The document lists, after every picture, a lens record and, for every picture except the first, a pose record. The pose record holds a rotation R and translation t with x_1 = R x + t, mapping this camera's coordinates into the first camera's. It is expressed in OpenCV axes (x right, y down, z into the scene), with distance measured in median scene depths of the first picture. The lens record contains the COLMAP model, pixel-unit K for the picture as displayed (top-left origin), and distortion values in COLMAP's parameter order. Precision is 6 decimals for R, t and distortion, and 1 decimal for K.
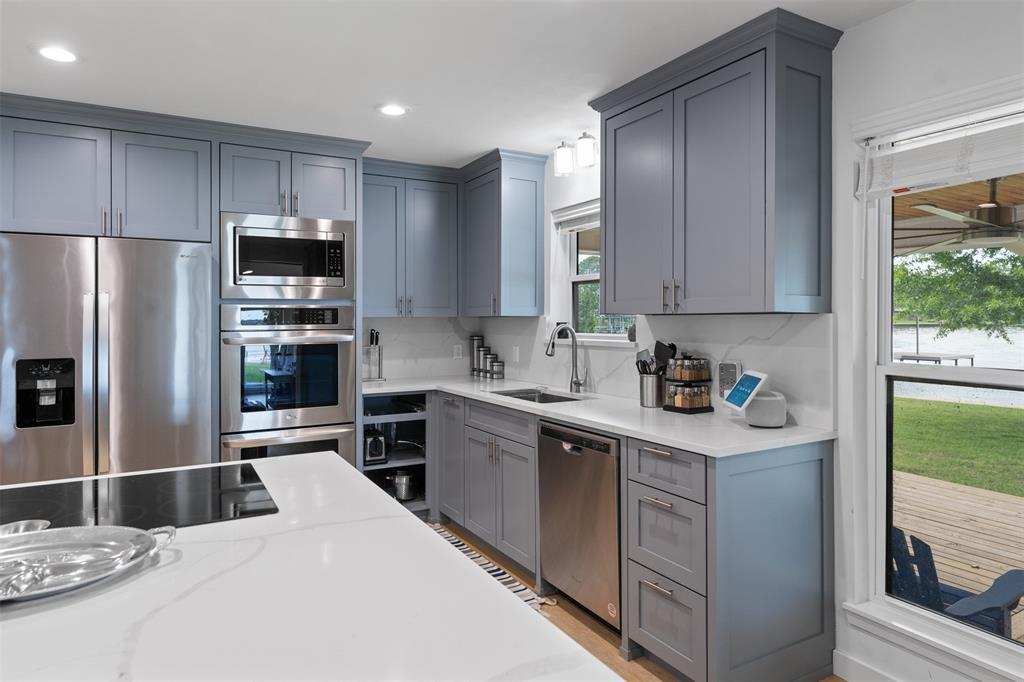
lens RADIAL K [[613.8, 0, 511.2], [0, 613.8, 317.2], [0, 0, 1]] dist [-0.009897, -0.000425]
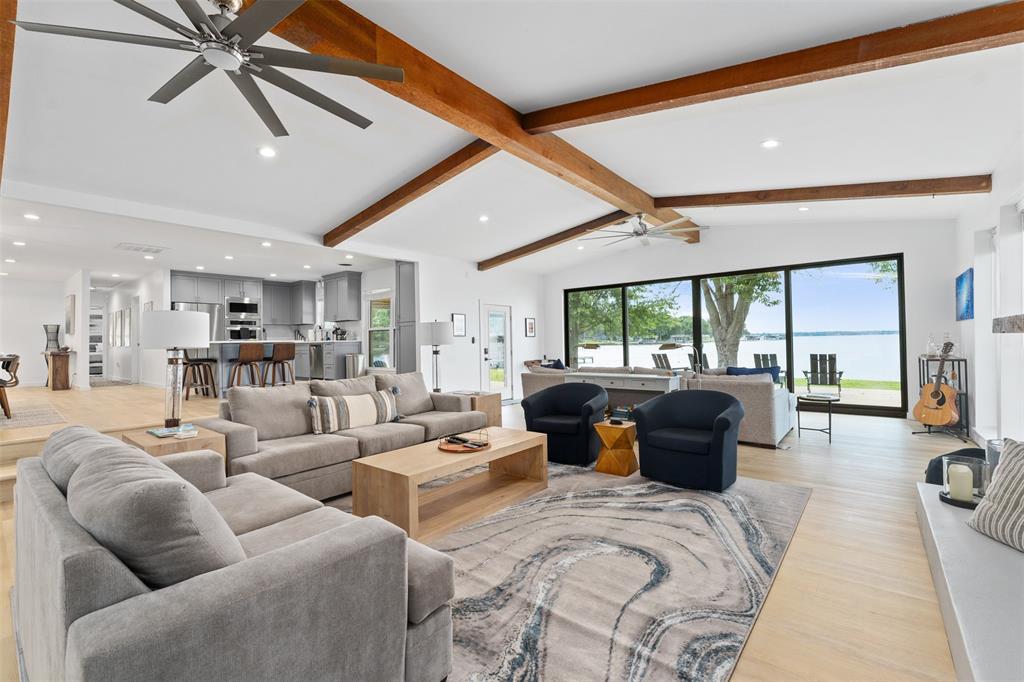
lens RADIAL K [[432.6, 0, 511.4], [0, 432.6, 340.2], [0, 0, 1]] dist [-0.001238, -0.001175]
pose [[0.935535, -0.011640, 0.353043, 0.267367], [0.012858, 0.999917, -0.001104, 0.134407], [-0.353001, 0.005572, 0.935607, -2.186263]]
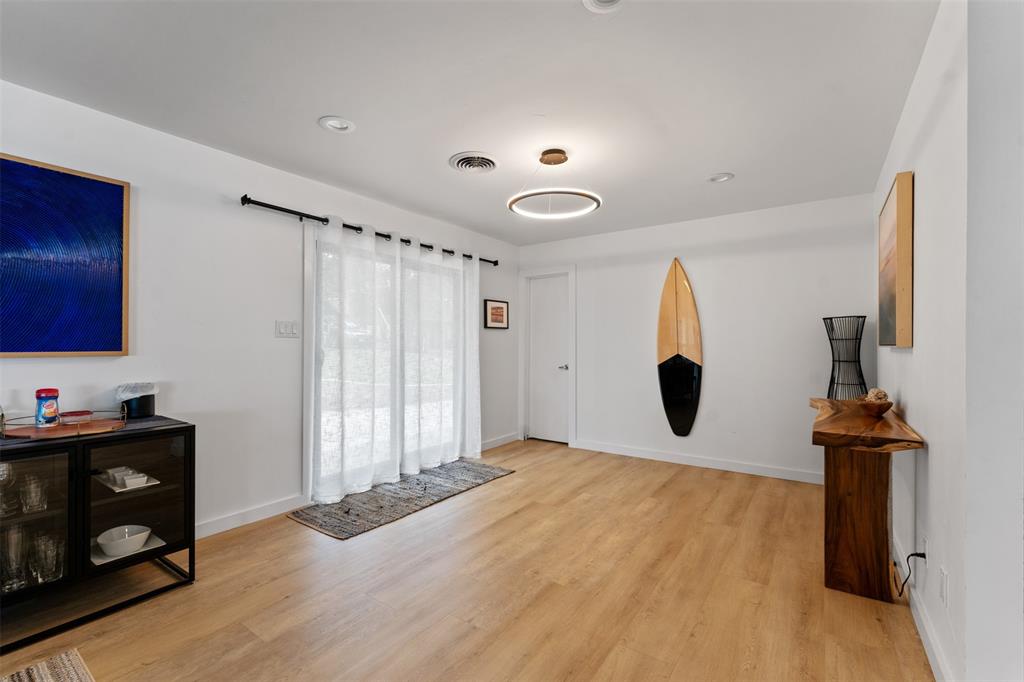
lens RADIAL K [[433.9, 0, 516.3], [0, 433.9, 343.8], [0, 0, 1]] dist [0.004424, 0.000132]
pose [[0.431205, -0.001673, -0.902252, -0.962305], [0.003993, 0.999992, 0.000053, 0.050761], [0.902245, -0.003625, 0.431209, 0.384162]]
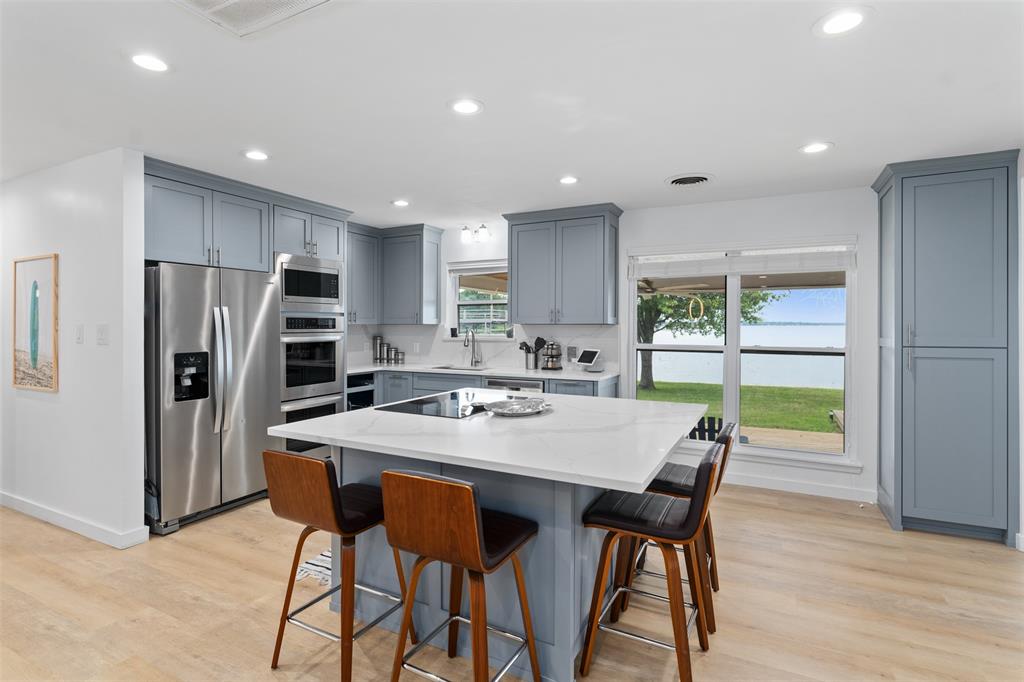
lens RADIAL K [[507.3, 0, 505.8], [0, 507.3, 330.5], [0, 0, 1]] dist [-0.001343, -0.000203]
pose [[0.841162, 0.000046, 0.540783, -0.626173], [-0.006479, 0.999929, 0.009992, 0.000238], [-0.540744, -0.011908, 0.841103, -0.309296]]
